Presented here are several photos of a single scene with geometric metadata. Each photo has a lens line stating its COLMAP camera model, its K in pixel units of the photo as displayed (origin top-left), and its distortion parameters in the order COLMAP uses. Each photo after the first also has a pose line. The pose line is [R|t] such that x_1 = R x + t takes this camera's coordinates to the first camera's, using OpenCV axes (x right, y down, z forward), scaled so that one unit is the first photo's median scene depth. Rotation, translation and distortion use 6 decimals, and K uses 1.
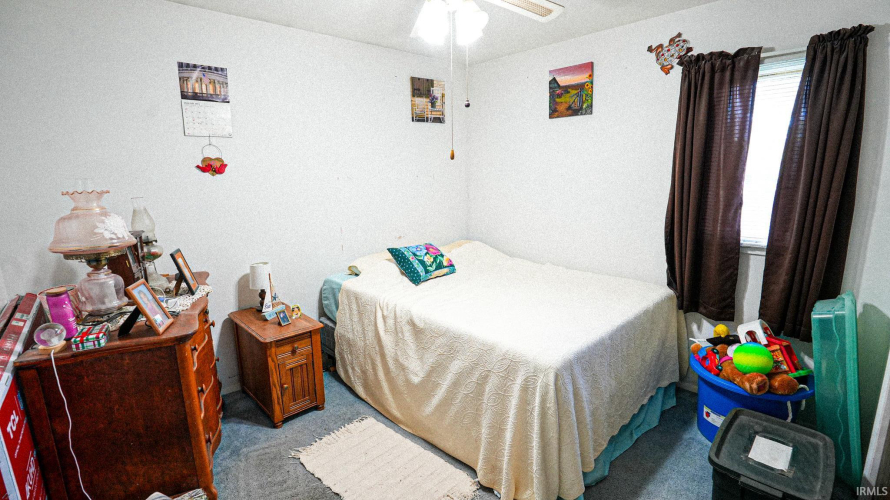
lens RADIAL K [[409.9, 0, 448.0], [0, 409.9, 246.8], [0, 0, 1]] dist [-0.077703, 0.033043]
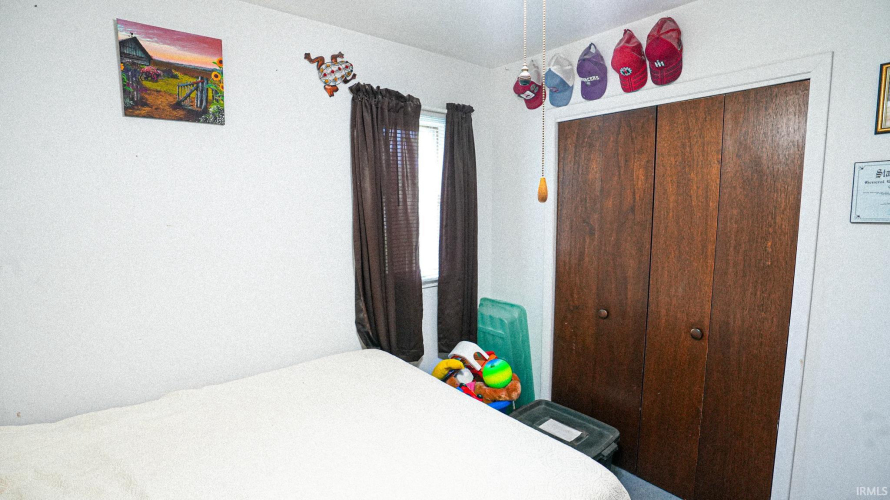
lens RADIAL K [[409.9, 0, 448.0], [0, 409.9, 246.8], [0, 0, 1]] dist [-0.077703, 0.033043]
pose [[0.048364, -0.095868, 0.994218, -0.249701], [0.185919, 0.978852, 0.085342, -0.135355], [-0.981374, 0.180716, 0.065165, 0.657378]]
